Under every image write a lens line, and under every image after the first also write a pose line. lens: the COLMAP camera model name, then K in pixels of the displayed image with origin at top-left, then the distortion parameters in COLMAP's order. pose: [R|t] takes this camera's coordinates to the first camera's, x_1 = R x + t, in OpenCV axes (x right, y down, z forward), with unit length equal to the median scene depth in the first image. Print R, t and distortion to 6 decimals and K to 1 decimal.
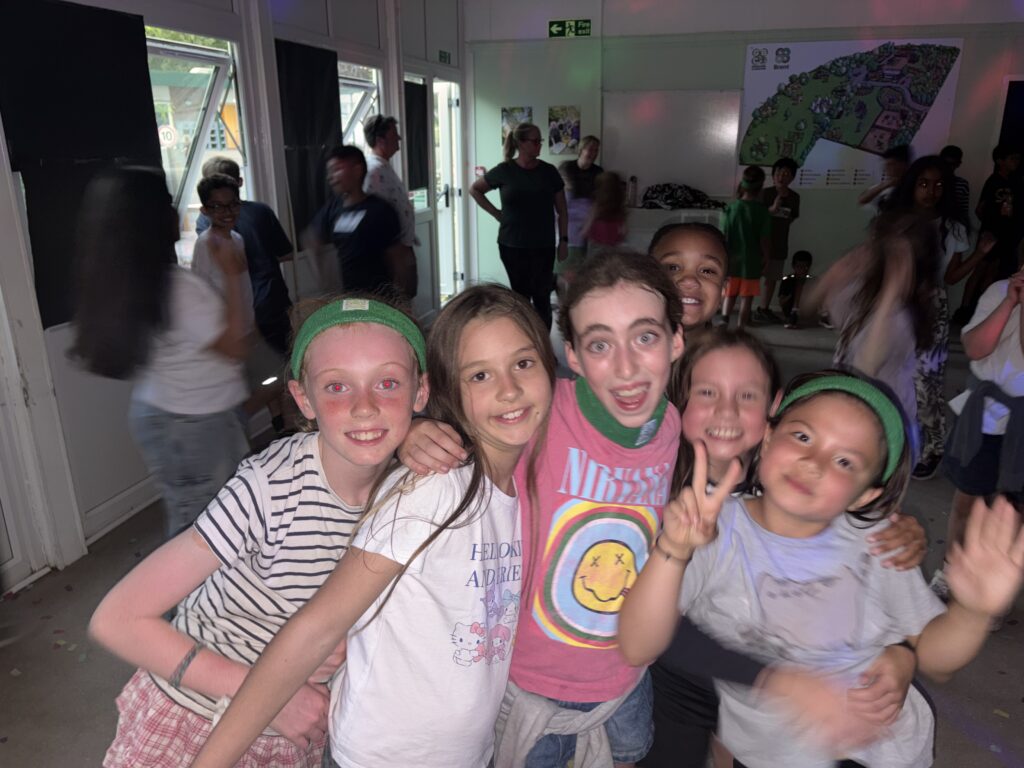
lens RADIAL K [[796.0, 0, 512.0], [0, 796.0, 384.0], [0, 0, 1]] dist [0.001944, 0.008285]
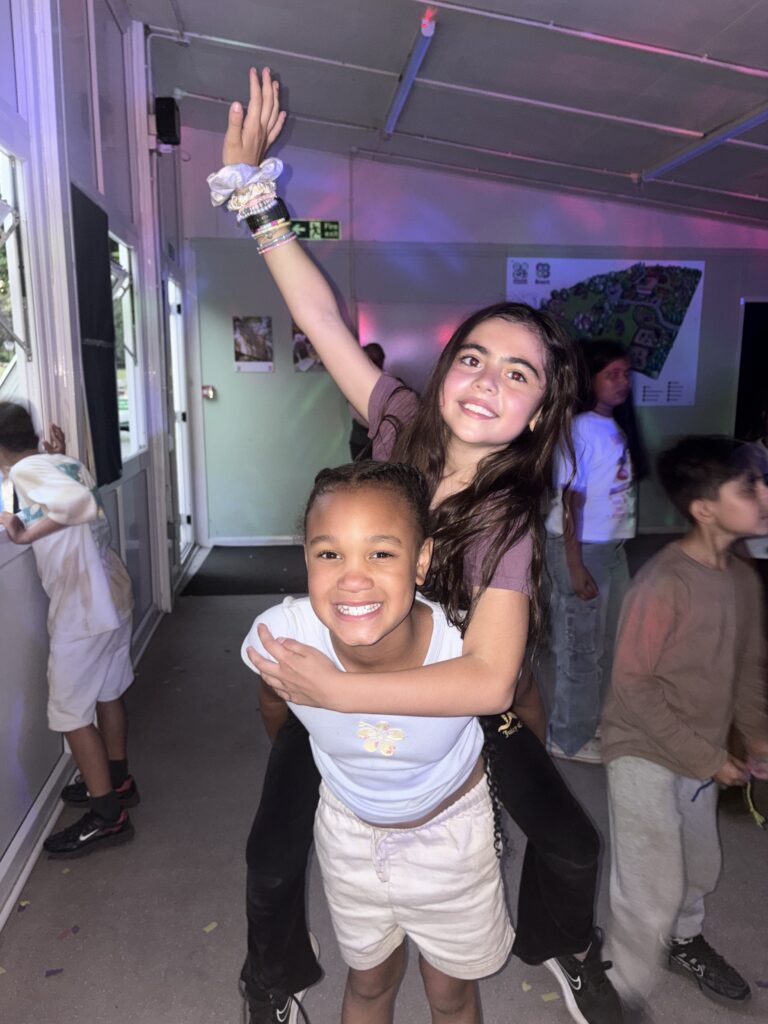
lens RADIAL K [[796.0, 0, 384.0], [0, 796.0, 512.0], [0, 0, 1]] dist [0.001944, 0.008285]
pose [[0.922714, -0.059848, 0.380811, -0.220315], [0.111147, 0.987225, -0.114161, -0.038317], [-0.369114, 0.147665, 0.917578, 0.237697]]
